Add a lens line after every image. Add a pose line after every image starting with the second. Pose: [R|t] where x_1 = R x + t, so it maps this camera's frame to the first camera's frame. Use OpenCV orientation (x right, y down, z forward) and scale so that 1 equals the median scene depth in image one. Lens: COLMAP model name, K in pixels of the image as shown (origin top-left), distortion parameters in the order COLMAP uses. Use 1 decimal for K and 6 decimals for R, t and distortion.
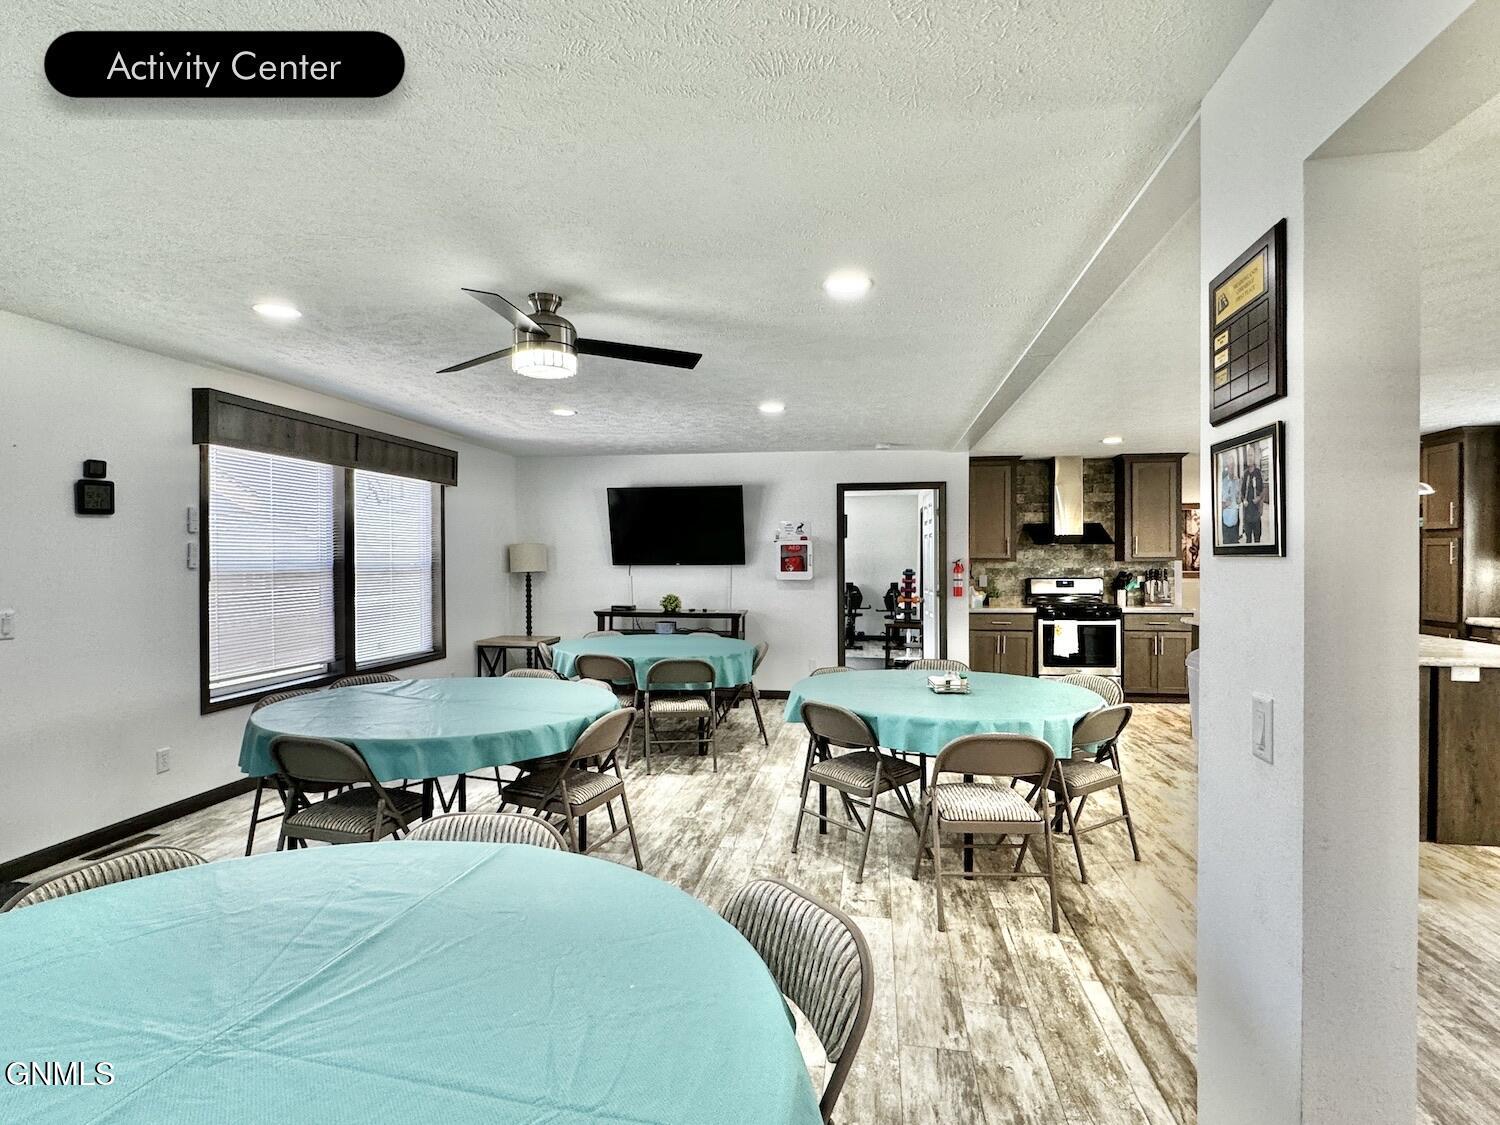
lens RADIAL K [[787.8, 0, 736.4], [0, 787.8, 568.7], [0, 0, 1]] dist [-0.007447, 0.002874]
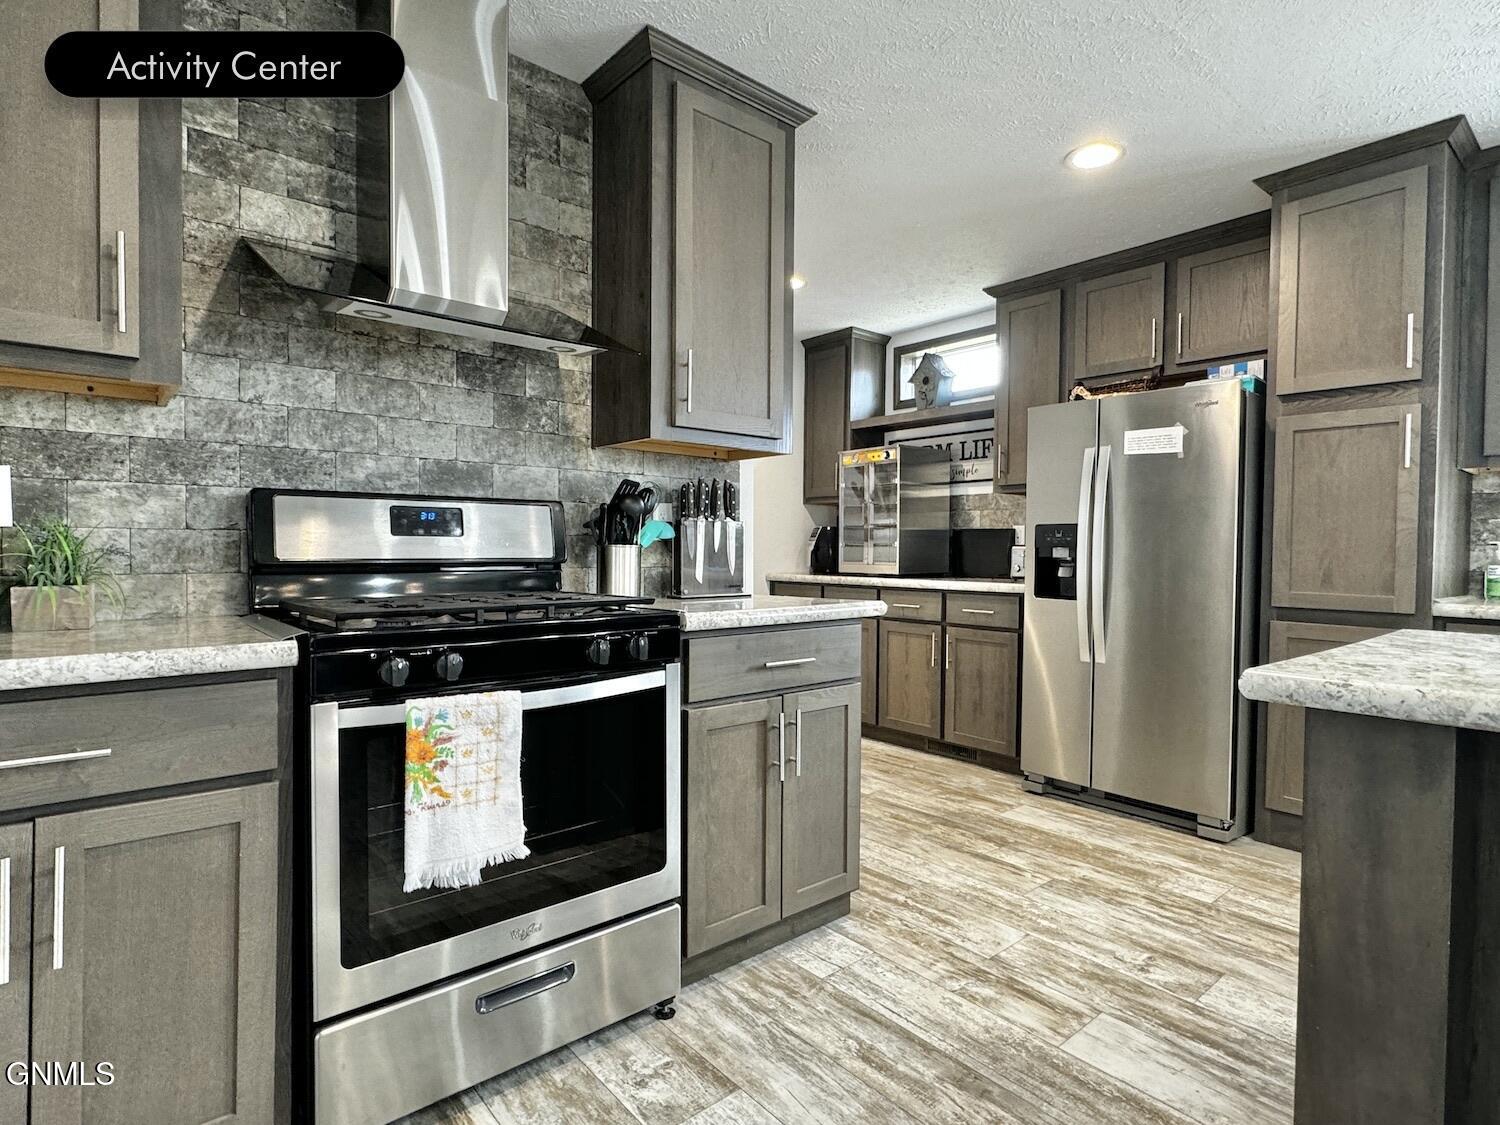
lens RADIAL K [[787.8, 0, 747.1], [0, 787.8, 565.4], [0, 0, 1]] dist [-0.007447, 0.002874]
pose [[0.649381, -0.010480, 0.760391, 0.304510], [-0.003739, 0.999849, 0.016973, 0.029644], [-0.760454, -0.013865, 0.649244, 0.788032]]
